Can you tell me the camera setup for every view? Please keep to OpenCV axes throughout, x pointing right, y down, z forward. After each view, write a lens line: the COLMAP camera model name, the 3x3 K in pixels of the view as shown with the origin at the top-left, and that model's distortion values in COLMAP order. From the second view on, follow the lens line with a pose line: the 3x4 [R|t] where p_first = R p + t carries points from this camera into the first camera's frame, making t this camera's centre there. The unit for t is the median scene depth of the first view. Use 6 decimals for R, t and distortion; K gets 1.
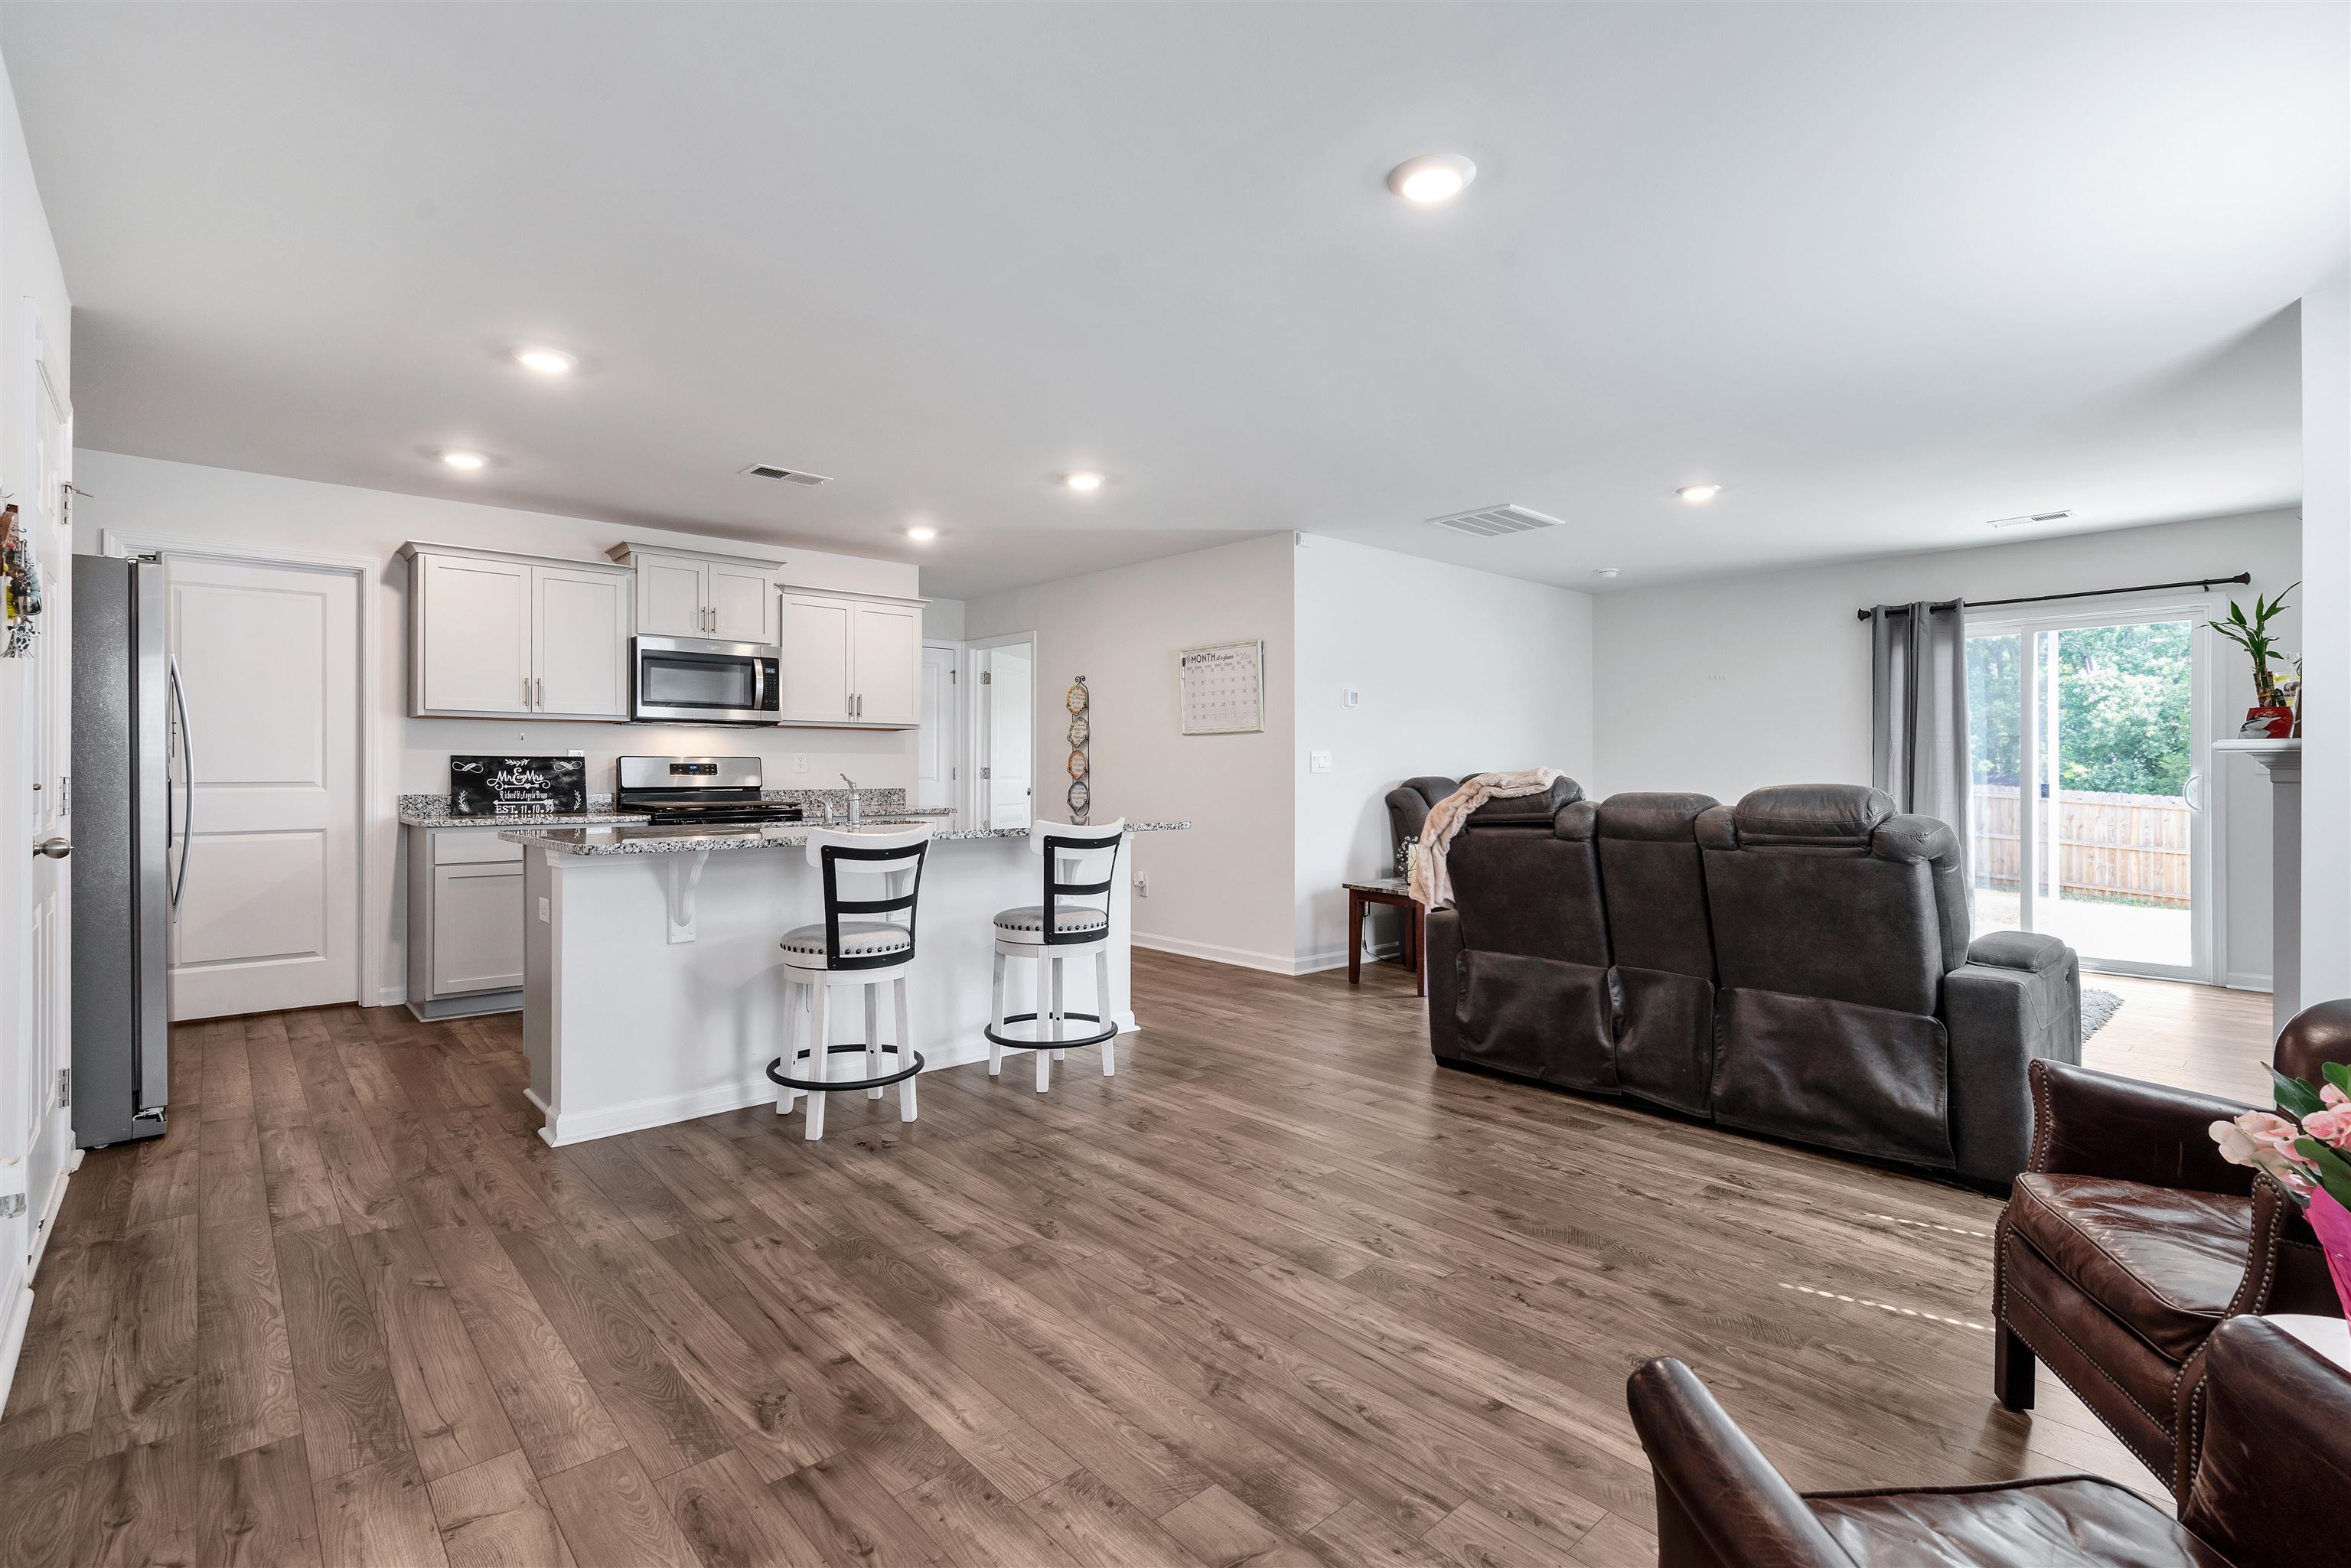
lens RADIAL K [[1083.0, 0, 1158.3], [0, 1083.0, 776.6], [0, 0, 1]] dist [-0.000802, 0.000919]
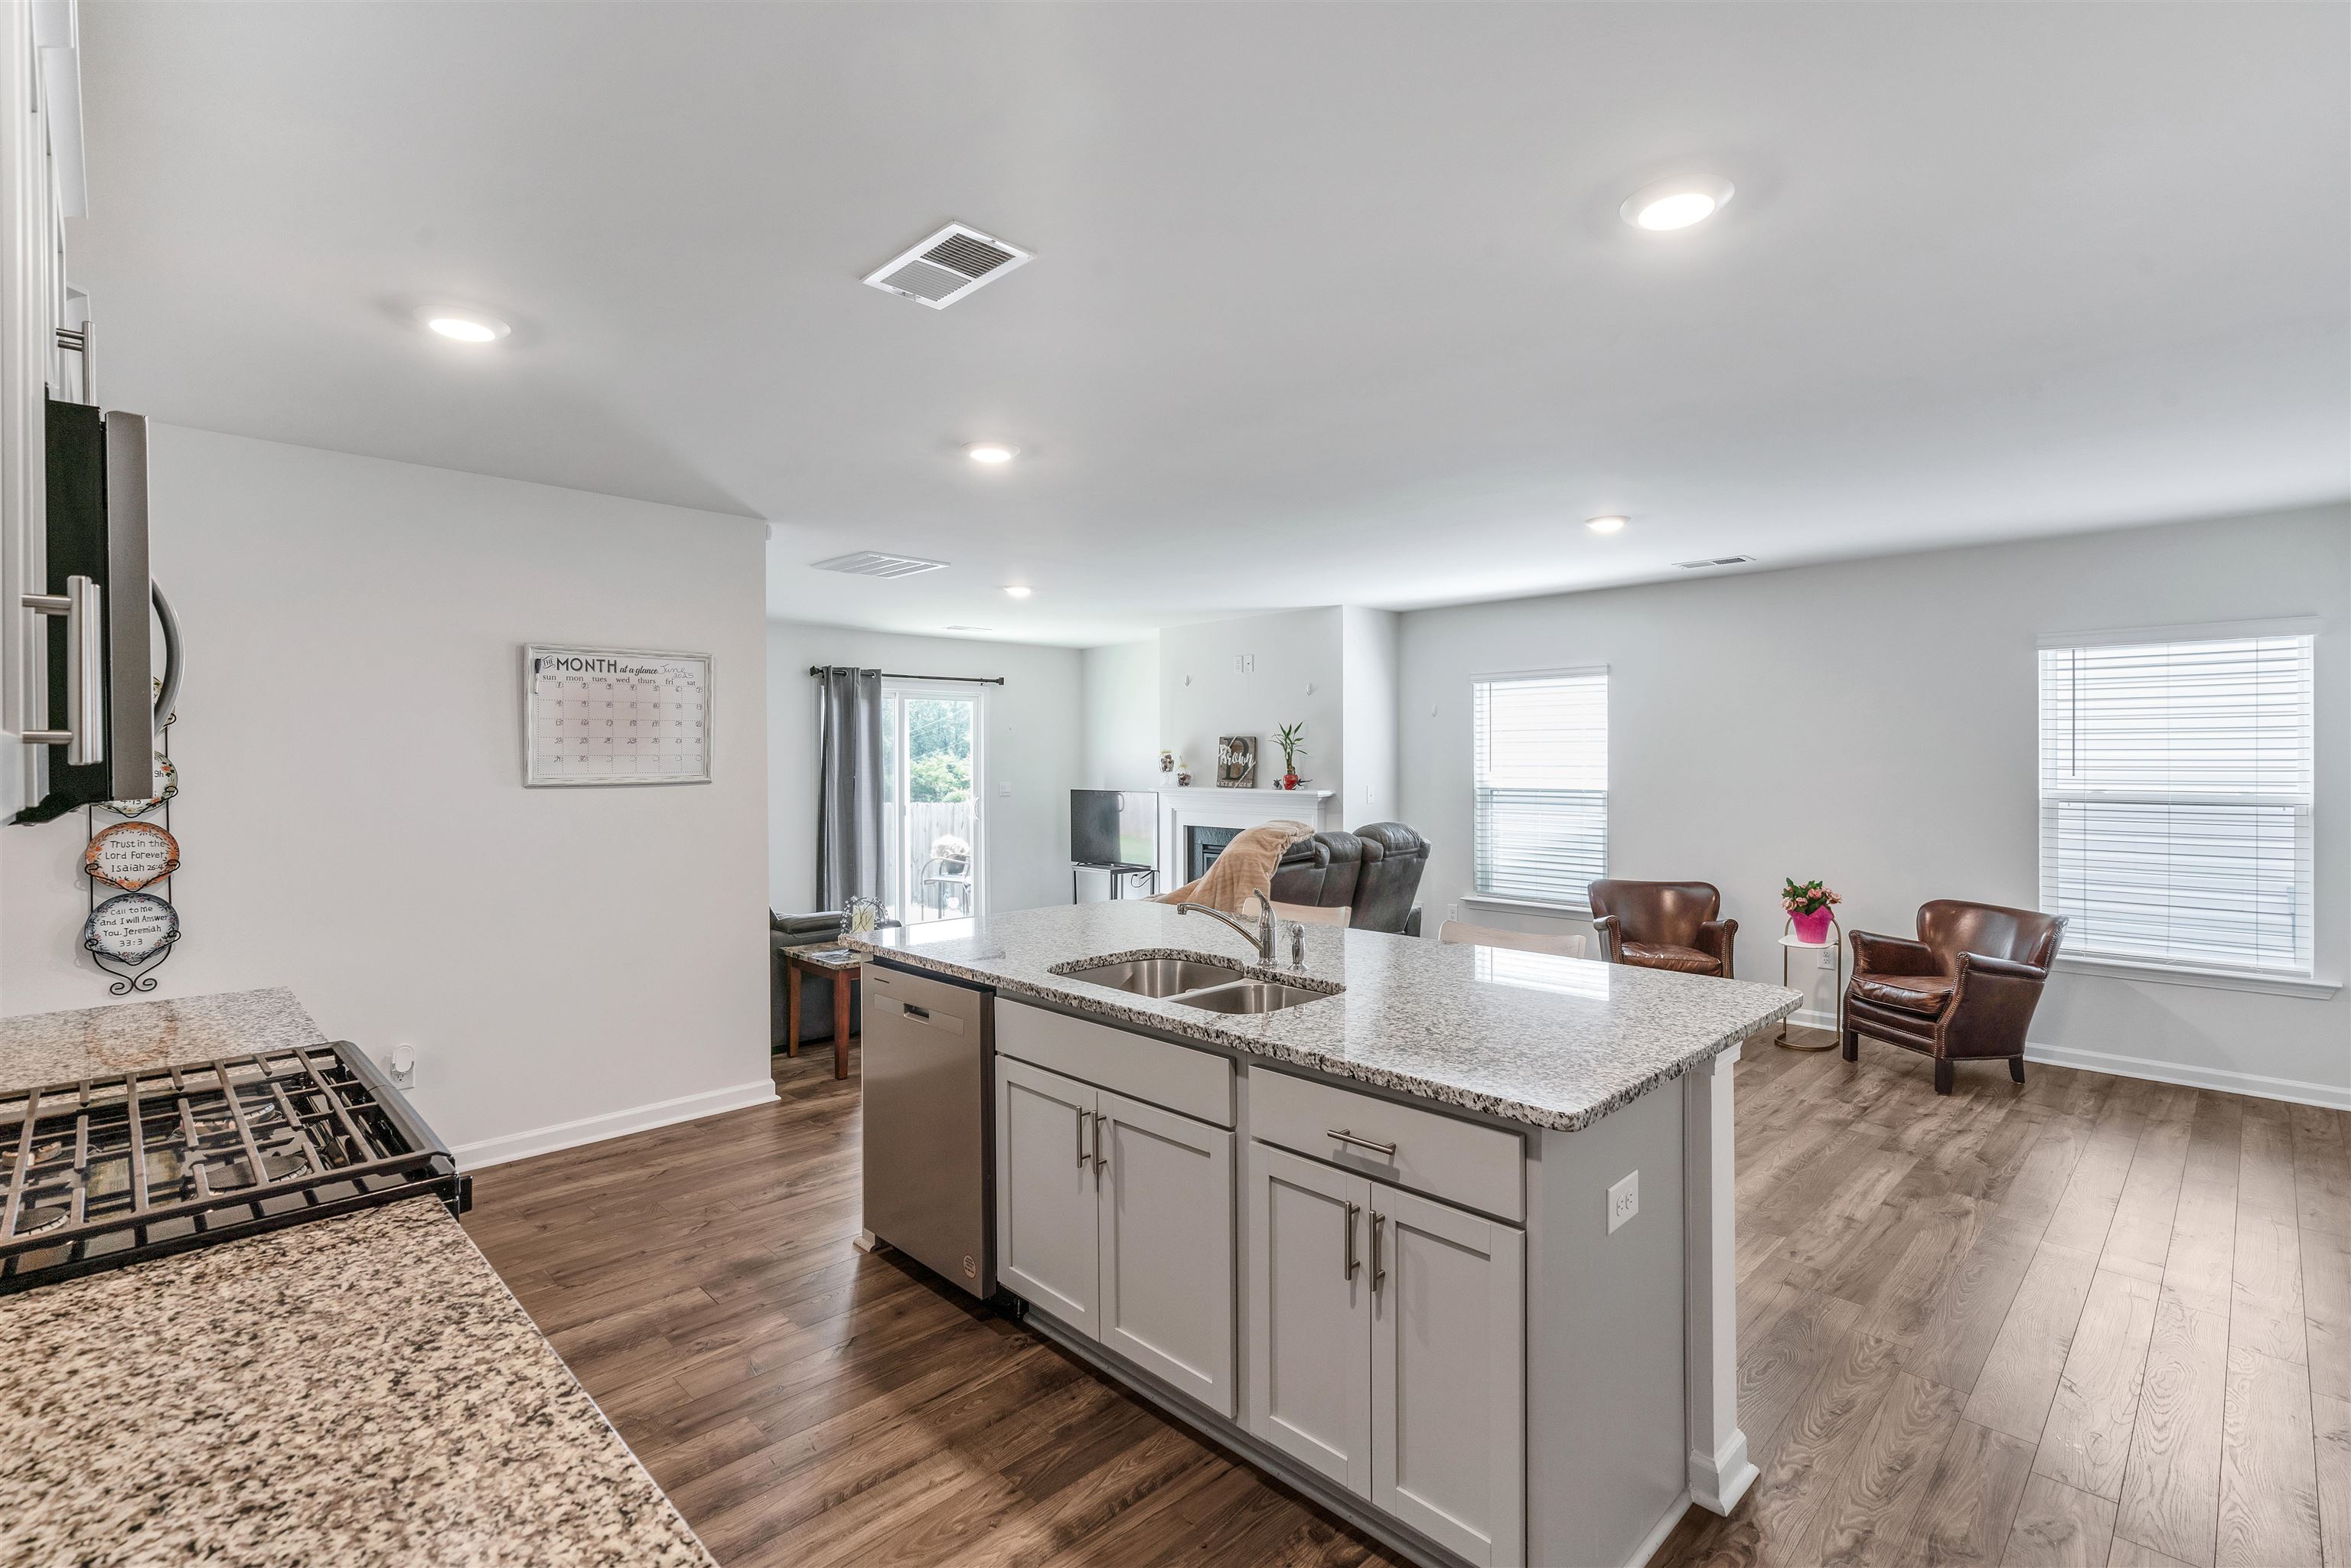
lens RADIAL K [[1083.0, 0, 1162.9], [0, 1083.0, 777.0], [0, 0, 1]] dist [-0.000802, 0.000919]
pose [[-0.052339, -0.020155, 0.998426, -1.358602], [0.008072, 0.999755, 0.020605, -0.123092], [-0.998597, 0.009138, -0.052163, 1.577139]]
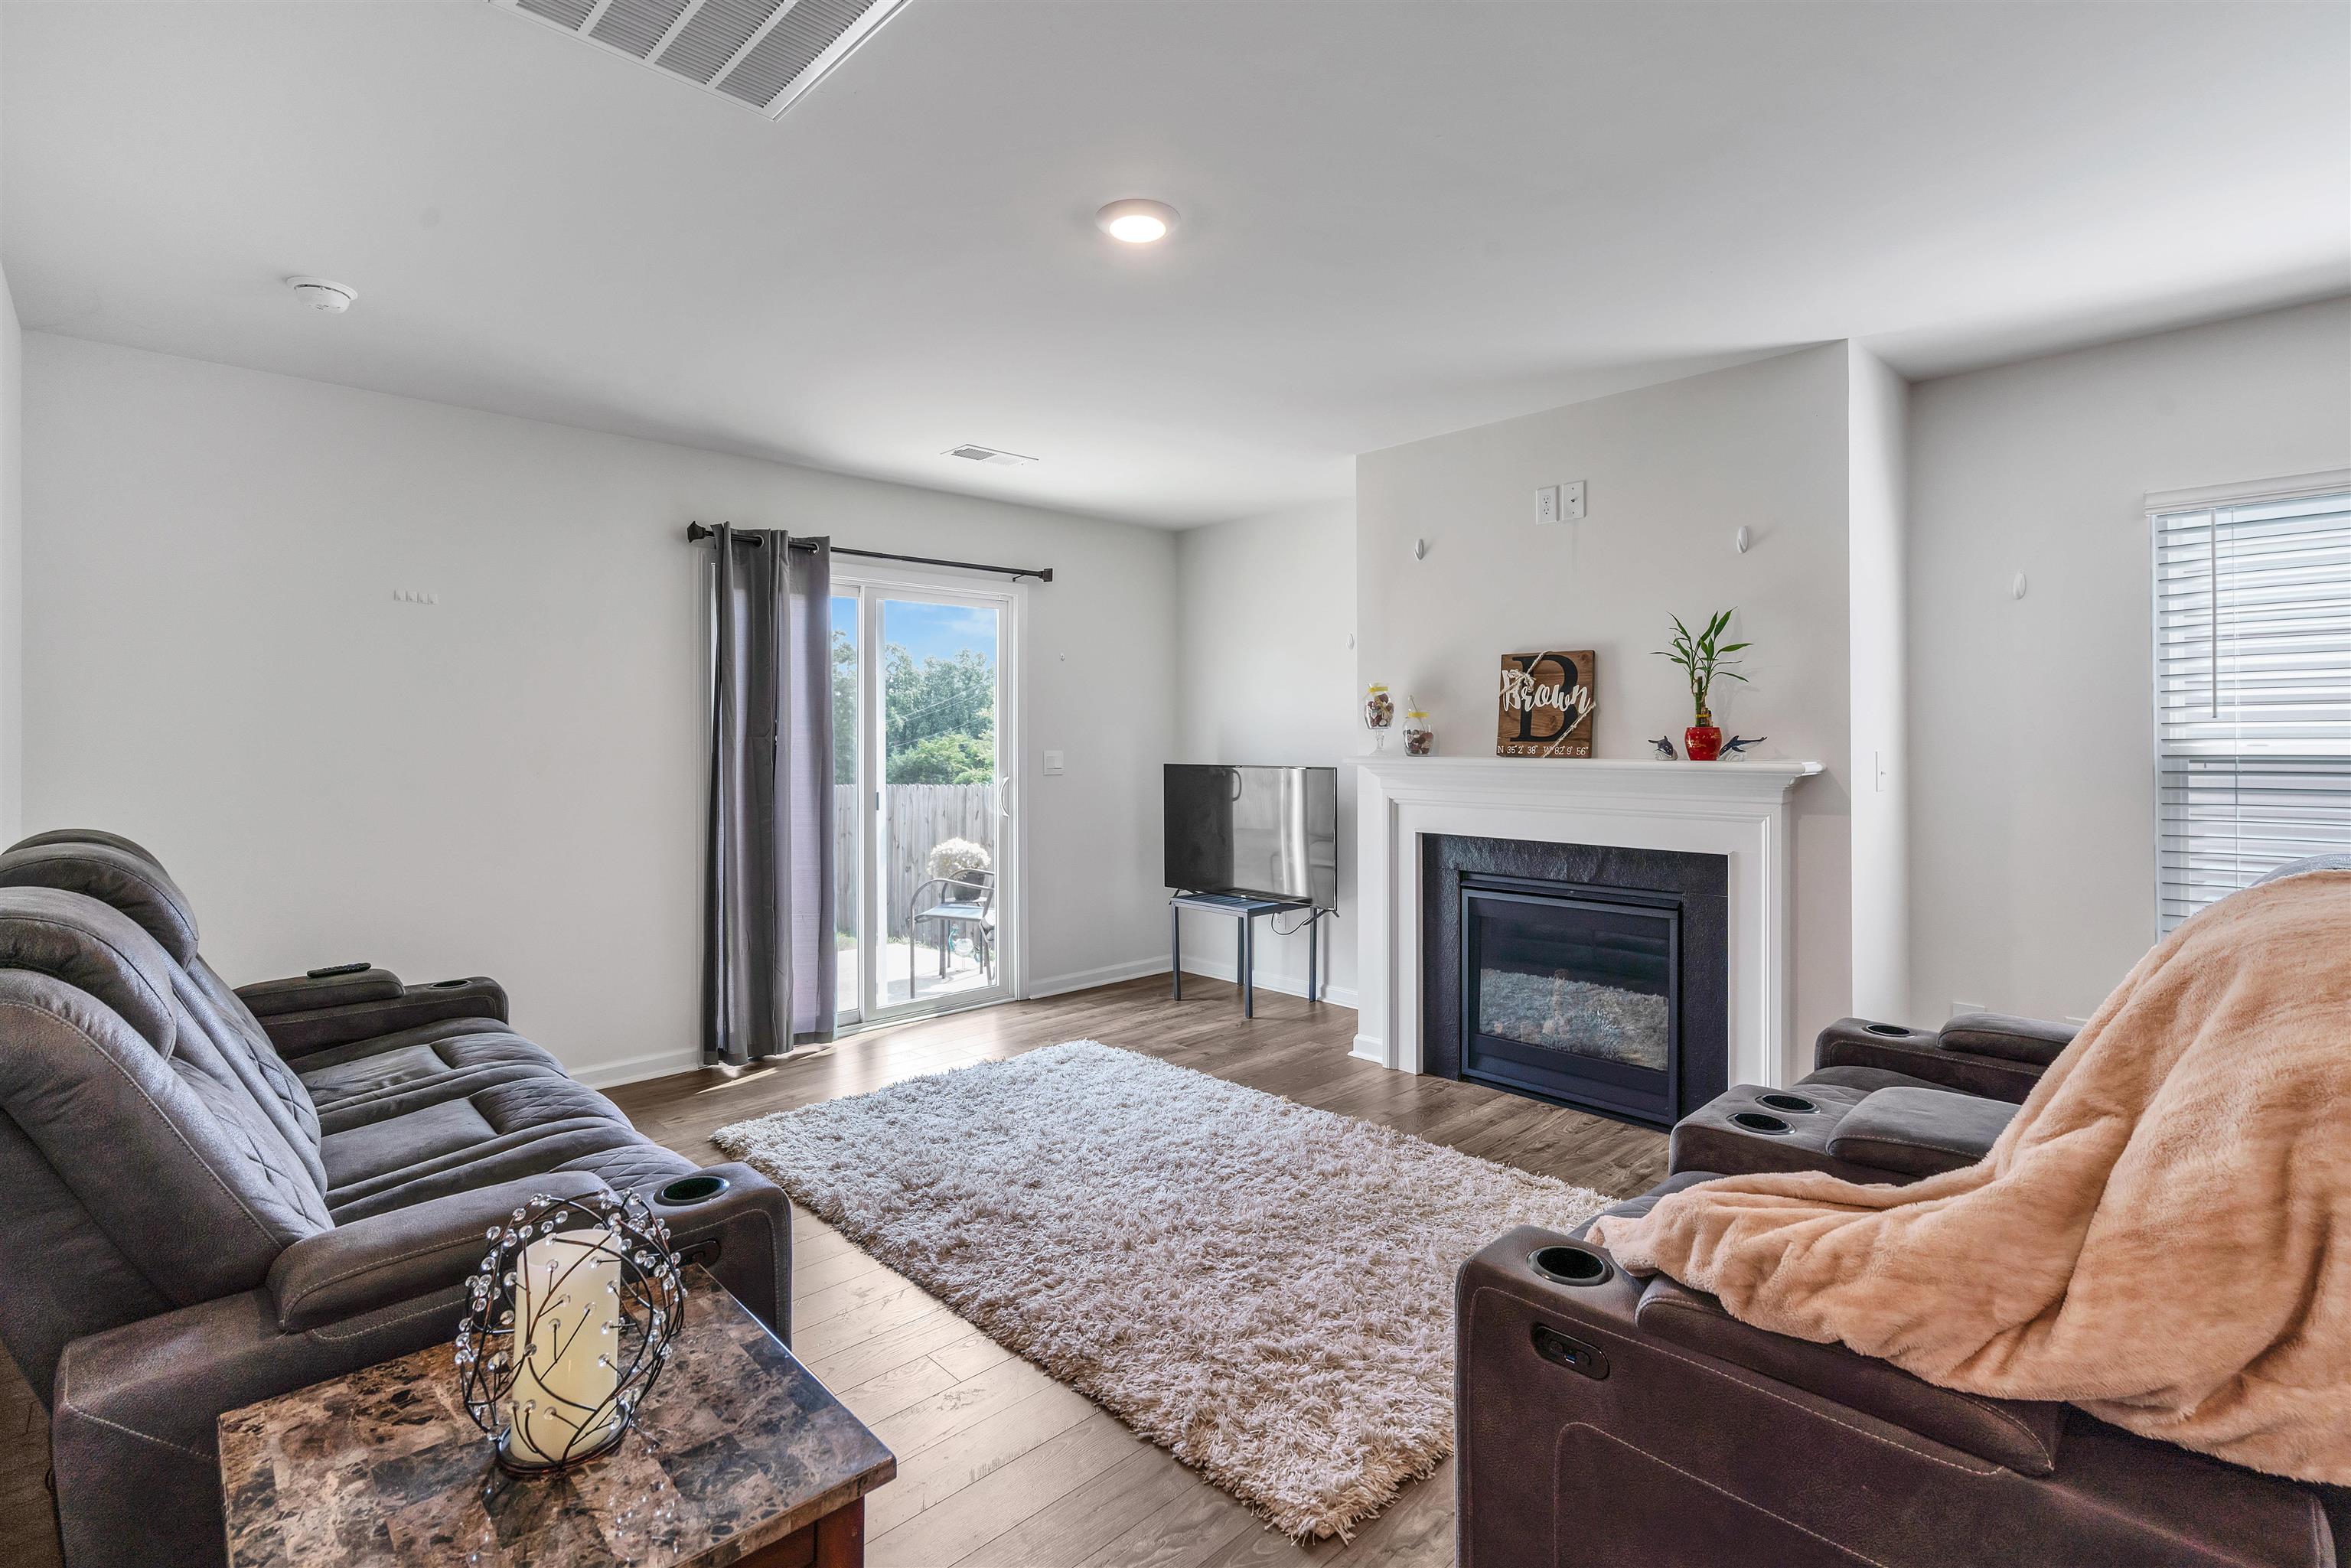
lens RADIAL K [[1083.0, 0, 1167.5], [0, 1083.0, 738.5], [0, 0, 1]] dist [-0.000802, 0.000919]
pose [[-0.044733, -0.001339, 0.998998, 0.030481], [0.008285, 0.999964, 0.001712, -0.068138], [-0.998965, 0.008353, -0.044720, 1.767830]]
